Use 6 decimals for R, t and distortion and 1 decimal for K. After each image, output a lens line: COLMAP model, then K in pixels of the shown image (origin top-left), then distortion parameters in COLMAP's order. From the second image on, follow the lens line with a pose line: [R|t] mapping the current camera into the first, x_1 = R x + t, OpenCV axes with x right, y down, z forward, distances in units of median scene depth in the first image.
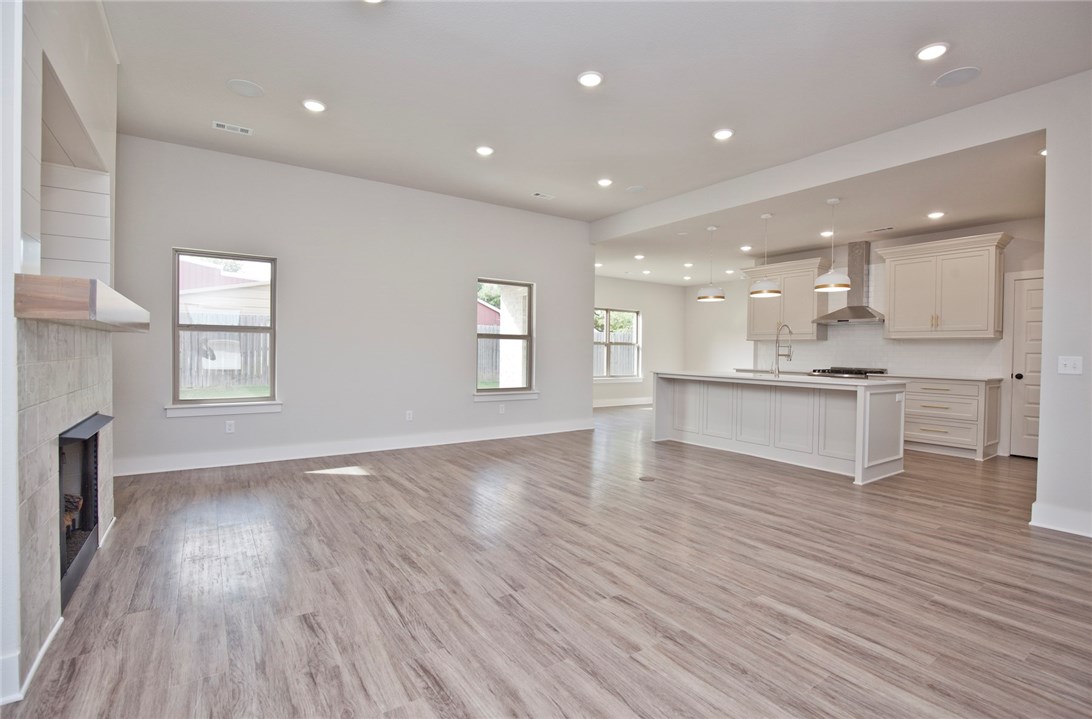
lens RADIAL K [[505.4, 0, 558.4], [0, 505.4, 359.1], [0, 0, 1]] dist [-0.034122, 0.007661]
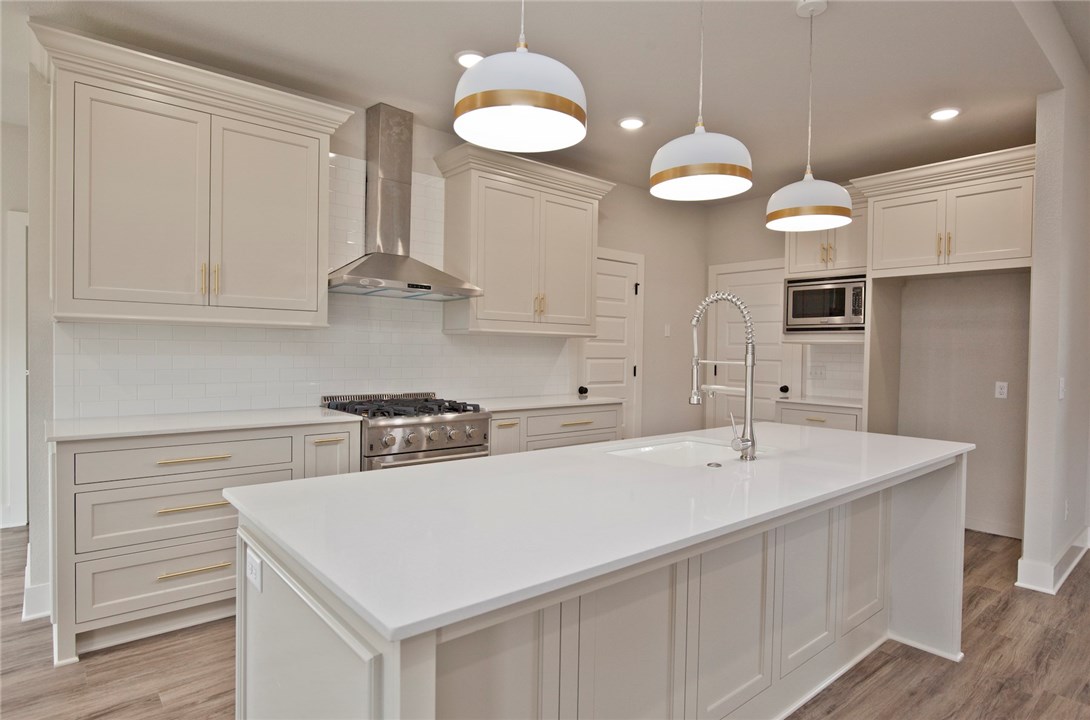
lens RADIAL K [[595.5, 0, 551.9], [0, 595.5, 360.9], [0, 0, 1]] dist [-0.012445, 0.000950]
pose [[-0.095453, -0.036509, 0.994764, 0.101058], [-0.002169, 0.999332, 0.036469, -0.056695], [-0.995432, 0.001324, -0.095469, 1.602300]]
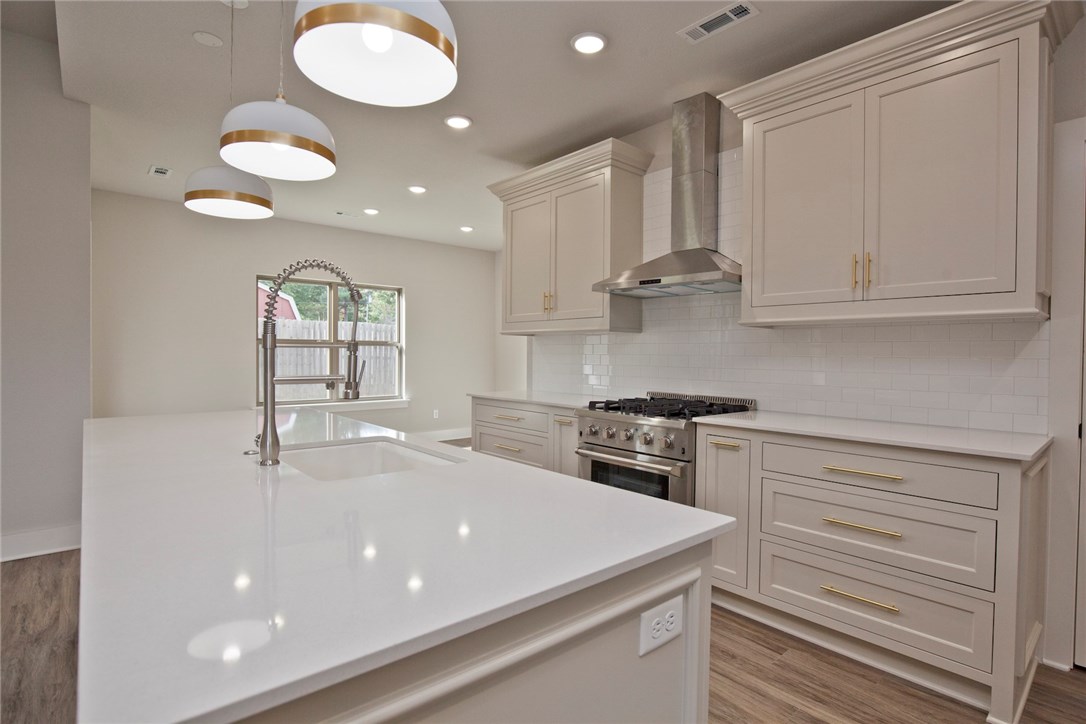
lens RADIAL K [[538.7, 0, 554.4], [0, 538.7, 360.7], [0, 0, 1]] dist [-0.027886, 0.007587]
pose [[0.993903, -0.008006, 0.109967, 0.757580], [0.007982, 0.999968, 0.000664, -0.023991], [-0.109968, 0.000218, 0.993935, 0.984240]]
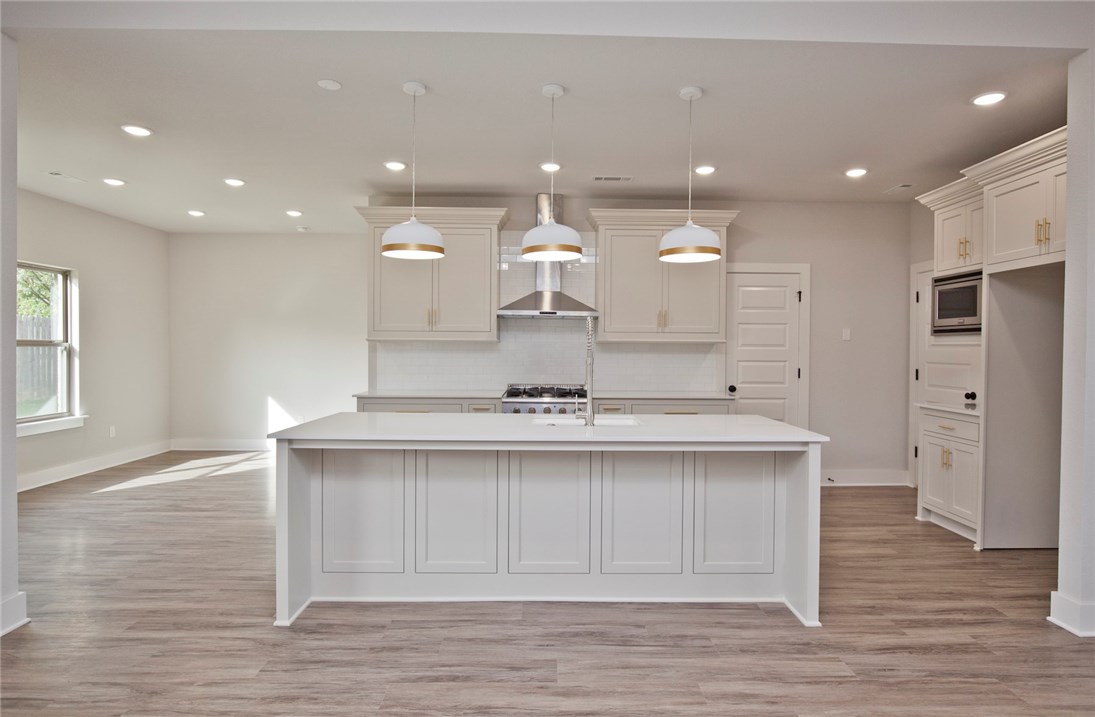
lens RADIAL K [[586.6, 0, 558.5], [0, 586.6, 354.6], [0, 0, 1]] dist [-0.018433, 0.001970]
pose [[0.561431, -0.020311, 0.827275, -0.072593], [0.014230, 0.999788, 0.014889, -0.059404], [-0.827401, 0.003413, 0.561601, 0.974417]]
